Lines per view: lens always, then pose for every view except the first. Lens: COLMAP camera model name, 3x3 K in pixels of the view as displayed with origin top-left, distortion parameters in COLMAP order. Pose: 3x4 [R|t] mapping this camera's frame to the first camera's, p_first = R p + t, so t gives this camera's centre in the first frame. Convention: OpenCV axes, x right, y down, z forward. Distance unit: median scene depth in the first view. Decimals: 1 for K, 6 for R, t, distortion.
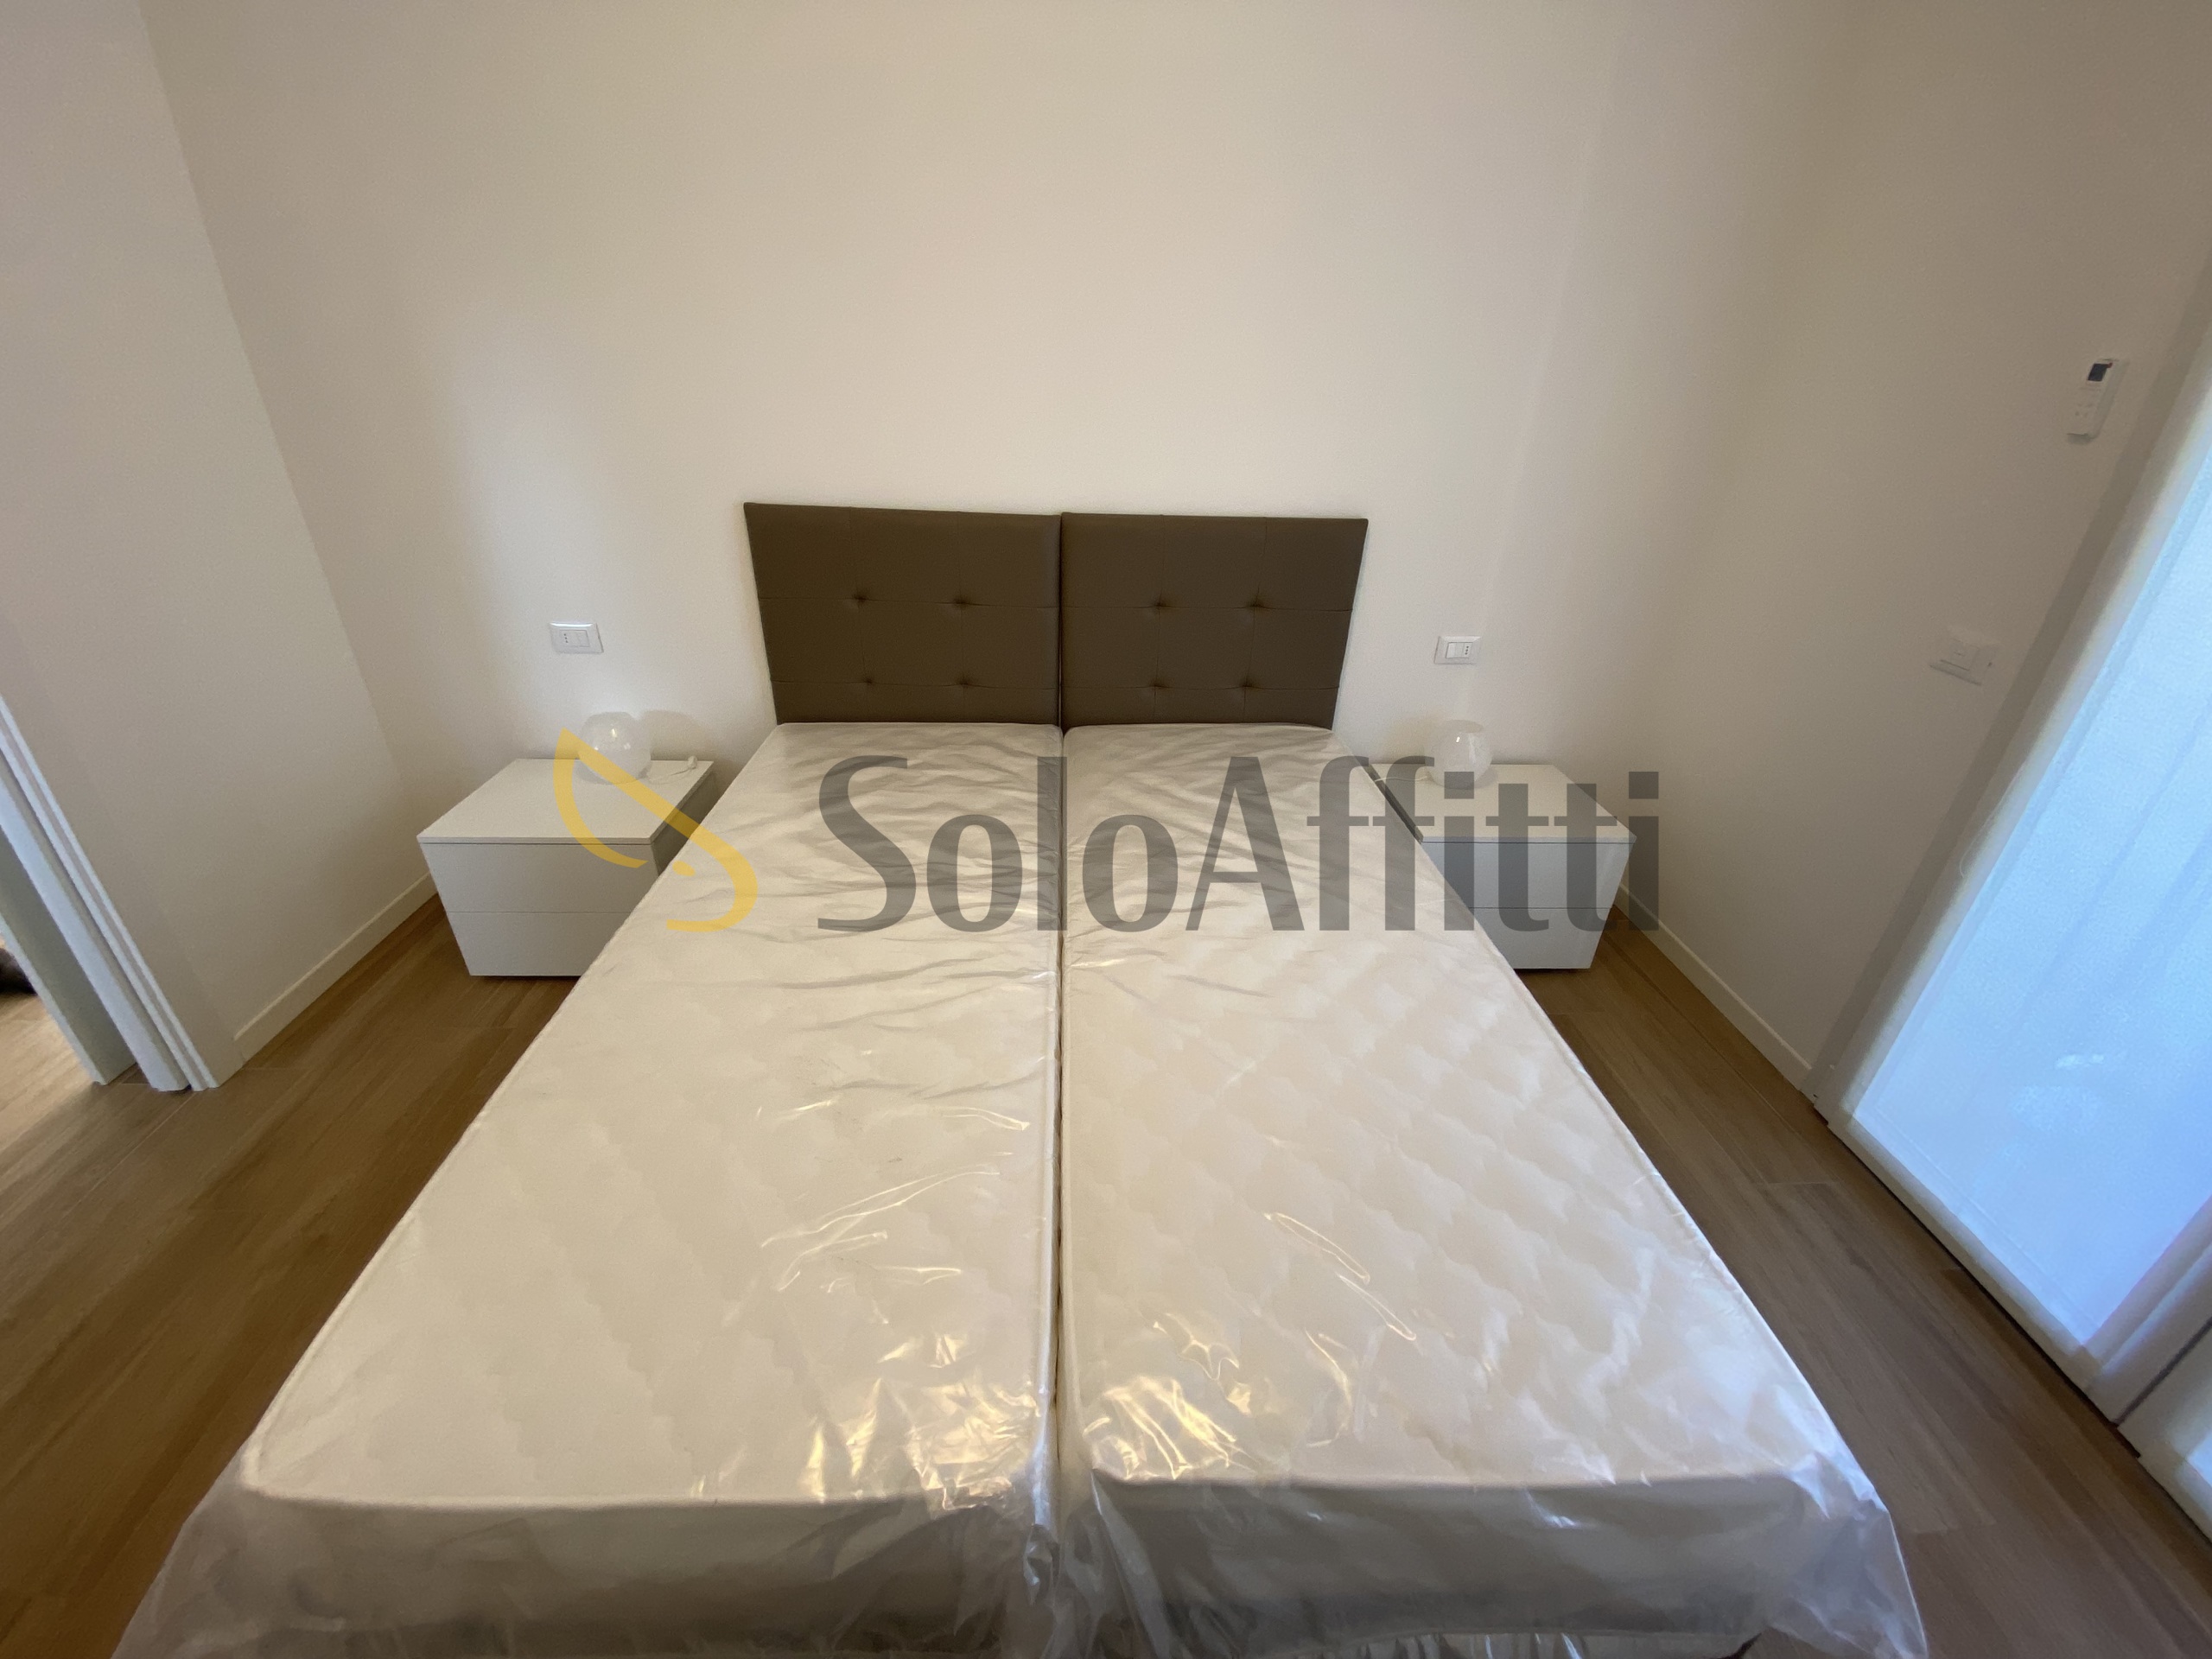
lens RADIAL K [[889.1, 0, 1100.6], [0, 889.1, 832.1], [0, 0, 1]] dist [0.031230, -0.023698]
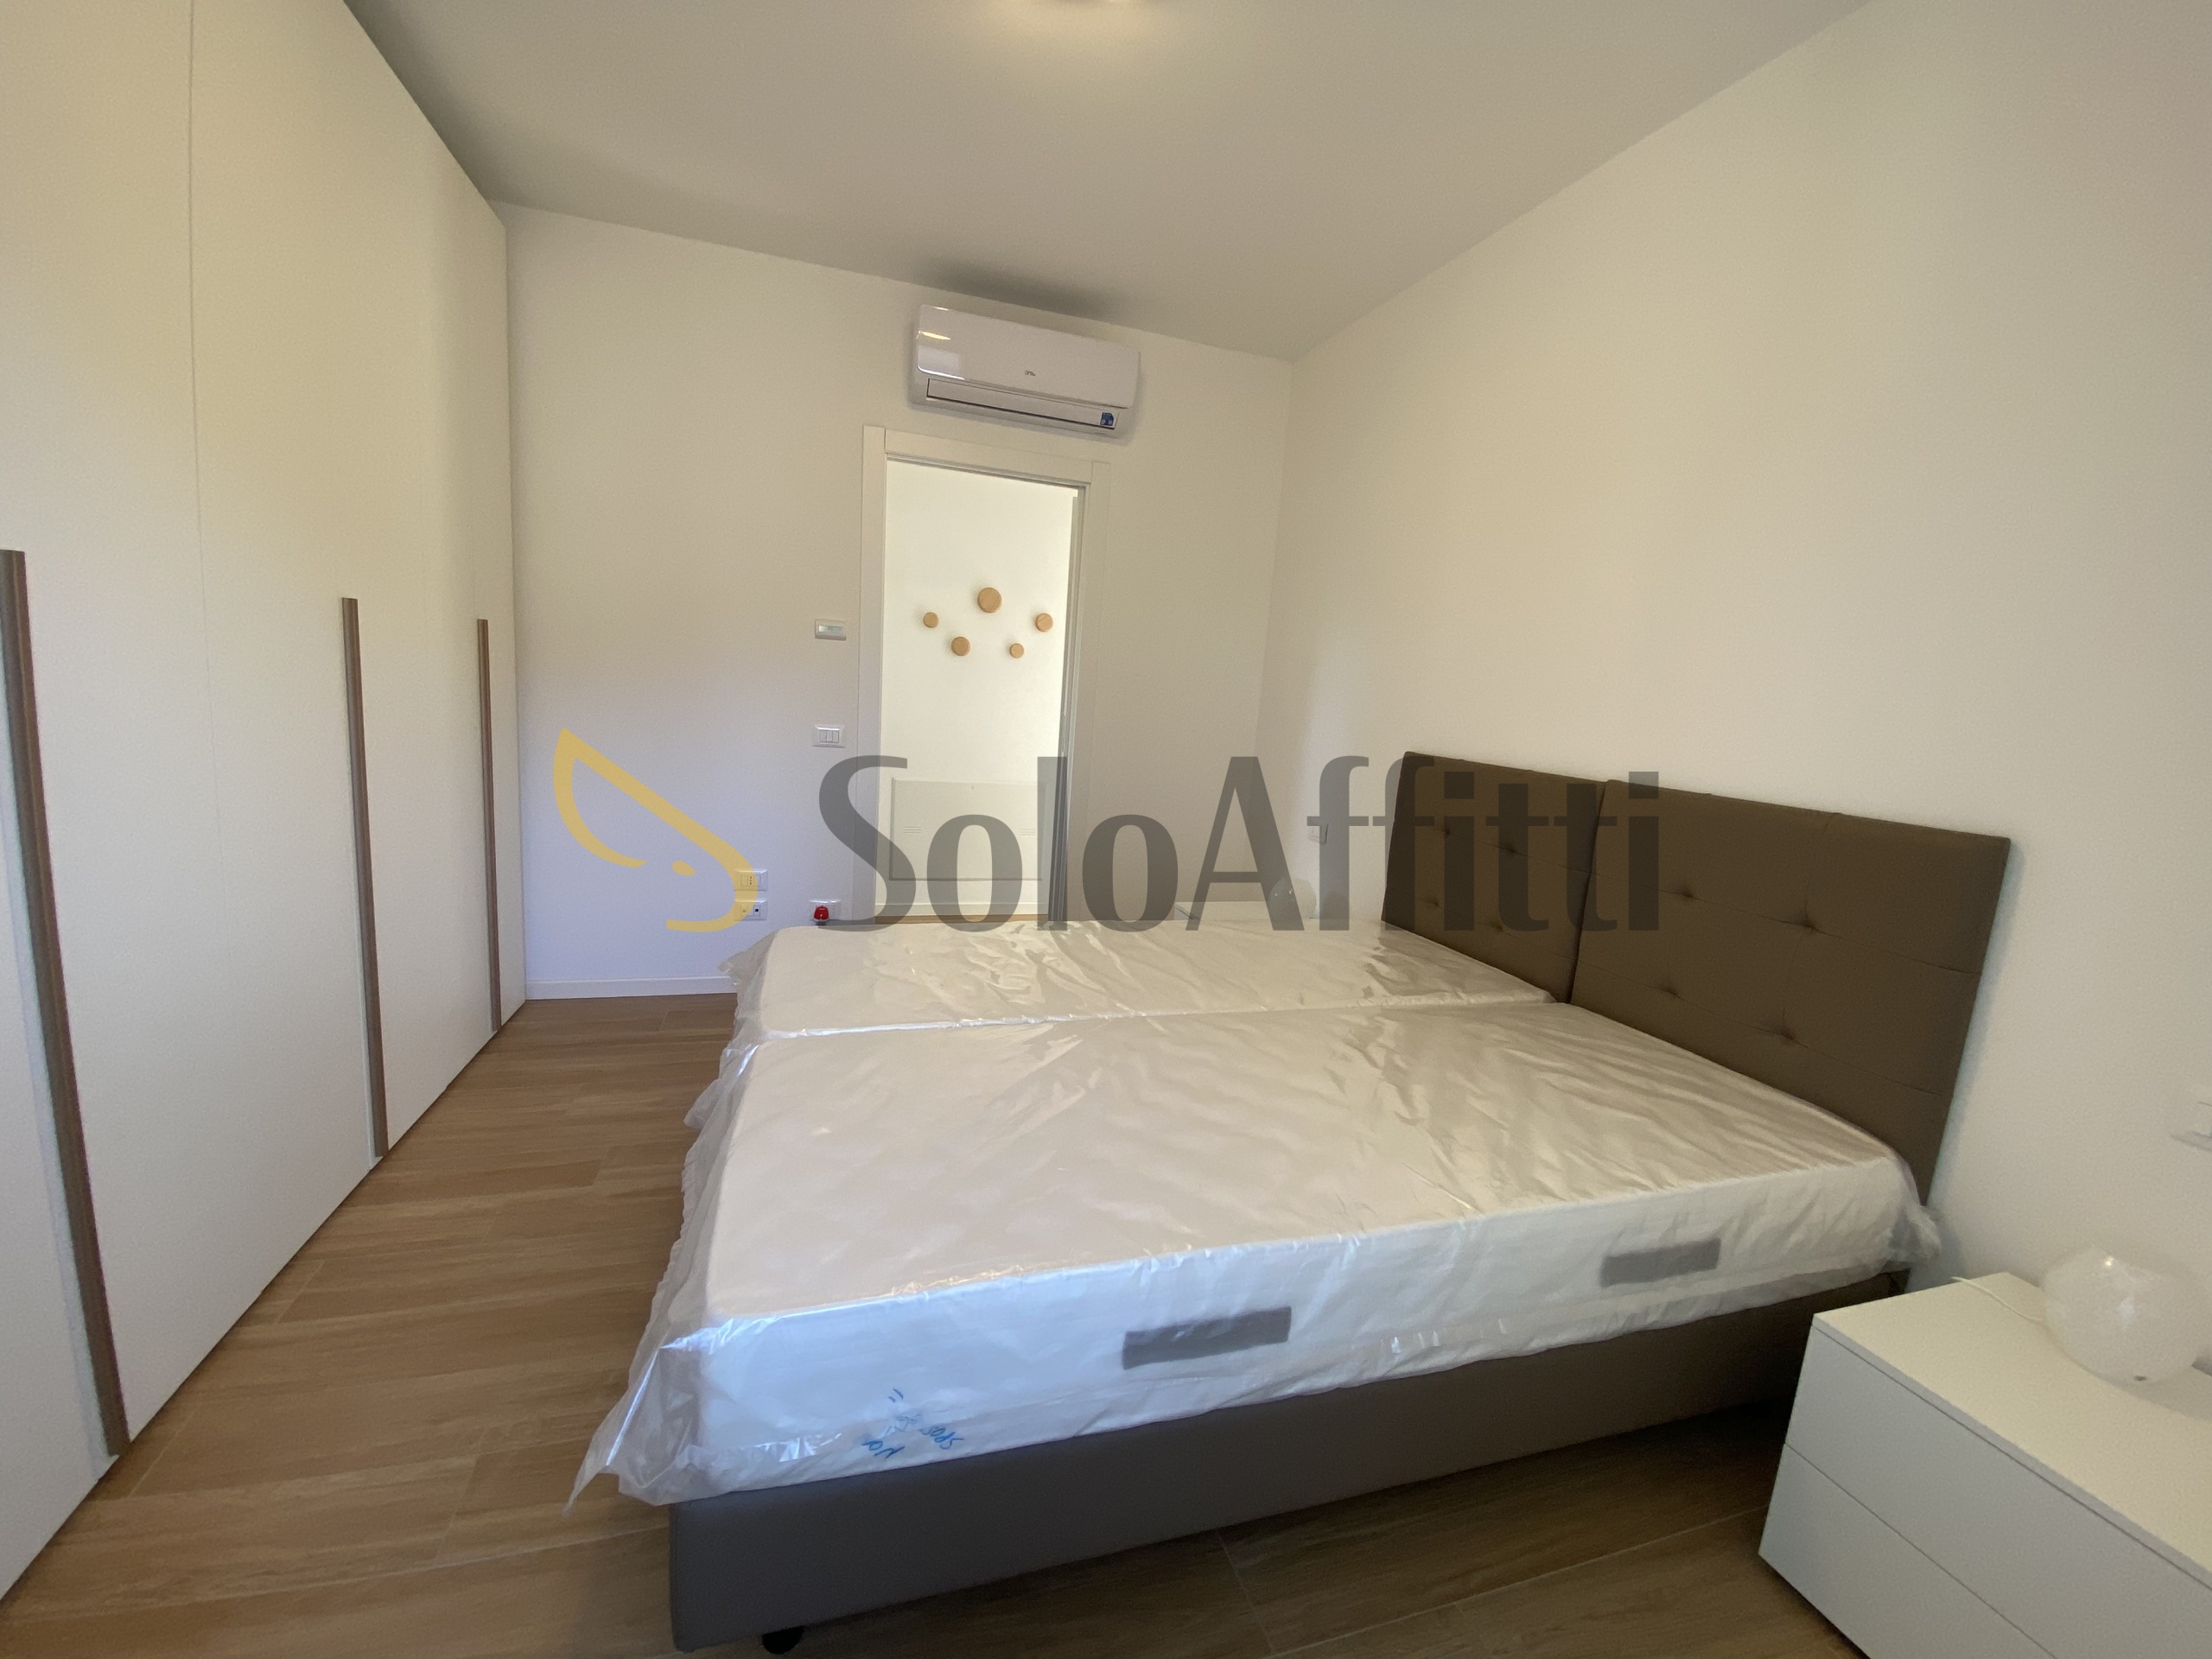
lens RADIAL K [[889.1, 0, 1100.6], [0, 889.1, 832.1], [0, 0, 1]] dist [0.031230, -0.023698]
pose [[0.229659, 0.140426, -0.963087, 0.757815], [-0.499456, 0.866309, 0.007214, -0.039666], [0.835344, 0.479363, 0.269093, 0.295824]]
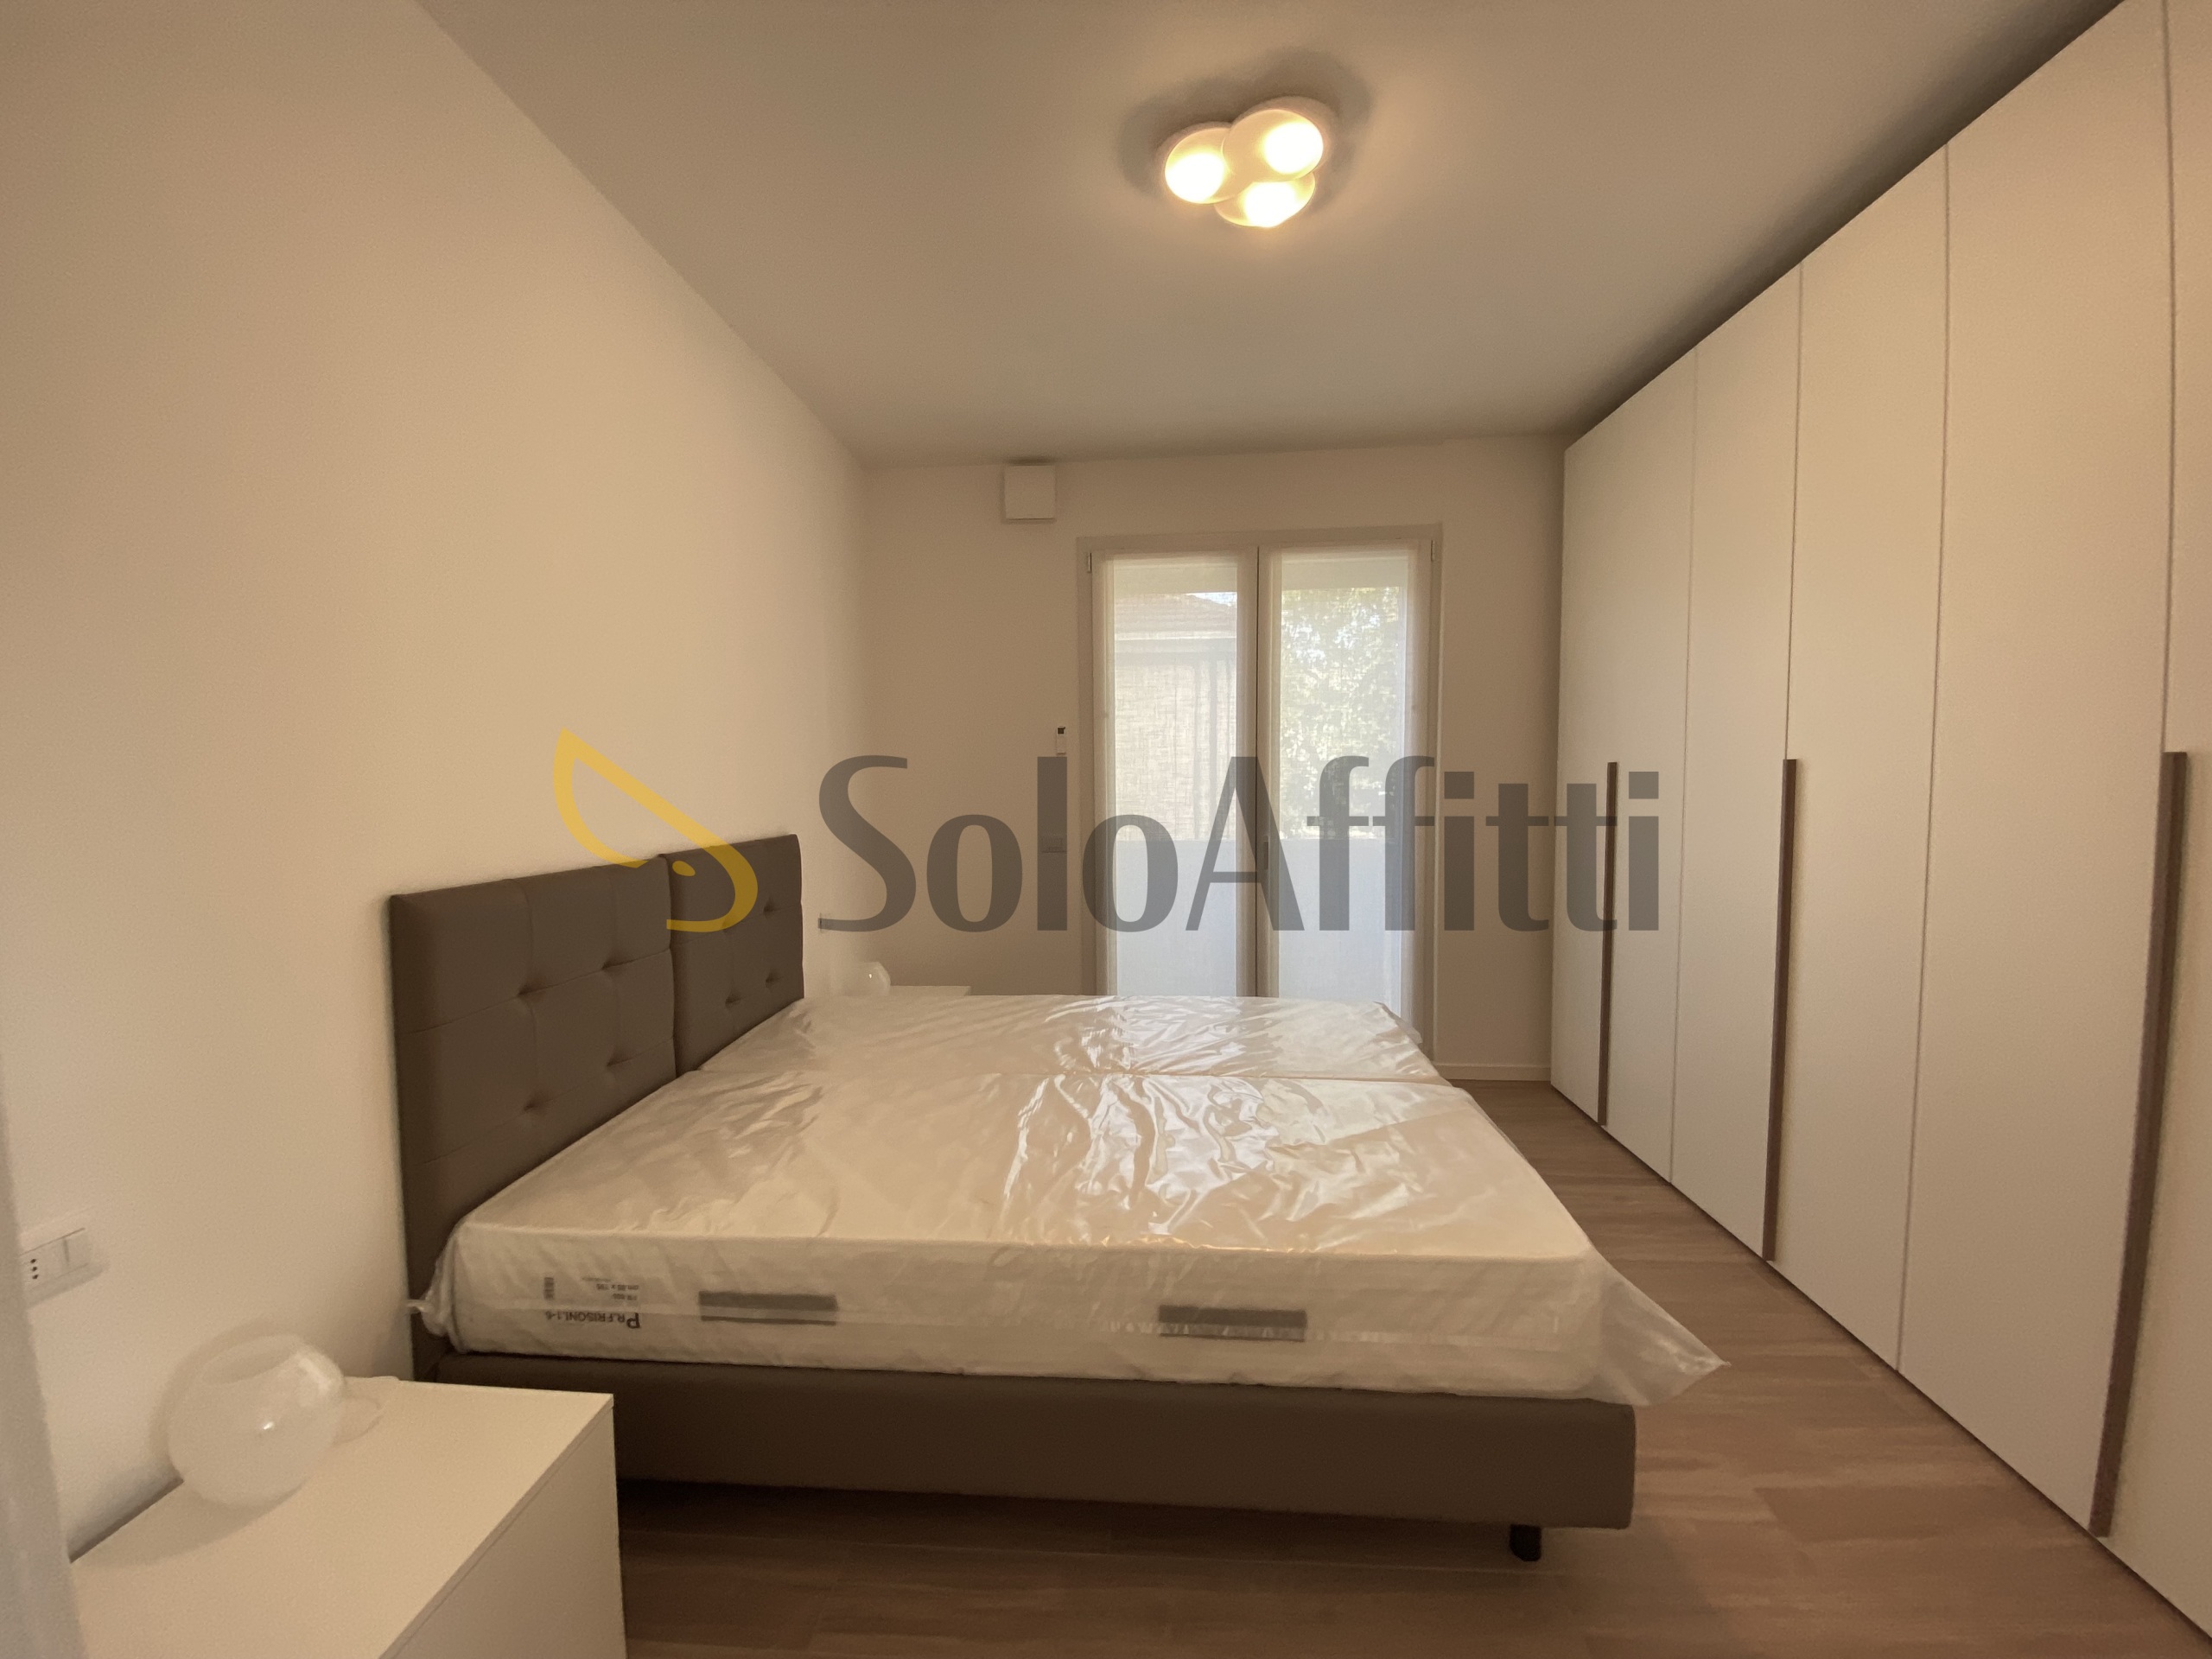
lens RADIAL K [[889.1, 0, 1100.6], [0, 889.1, 832.1], [0, 0, 1]] dist [0.031230, -0.023698]
pose [[0.108456, -0.083409, 0.990596, -0.925842], [0.496679, 0.867733, 0.018685, -0.159132], [-0.861131, 0.489982, 0.135538, 0.433406]]
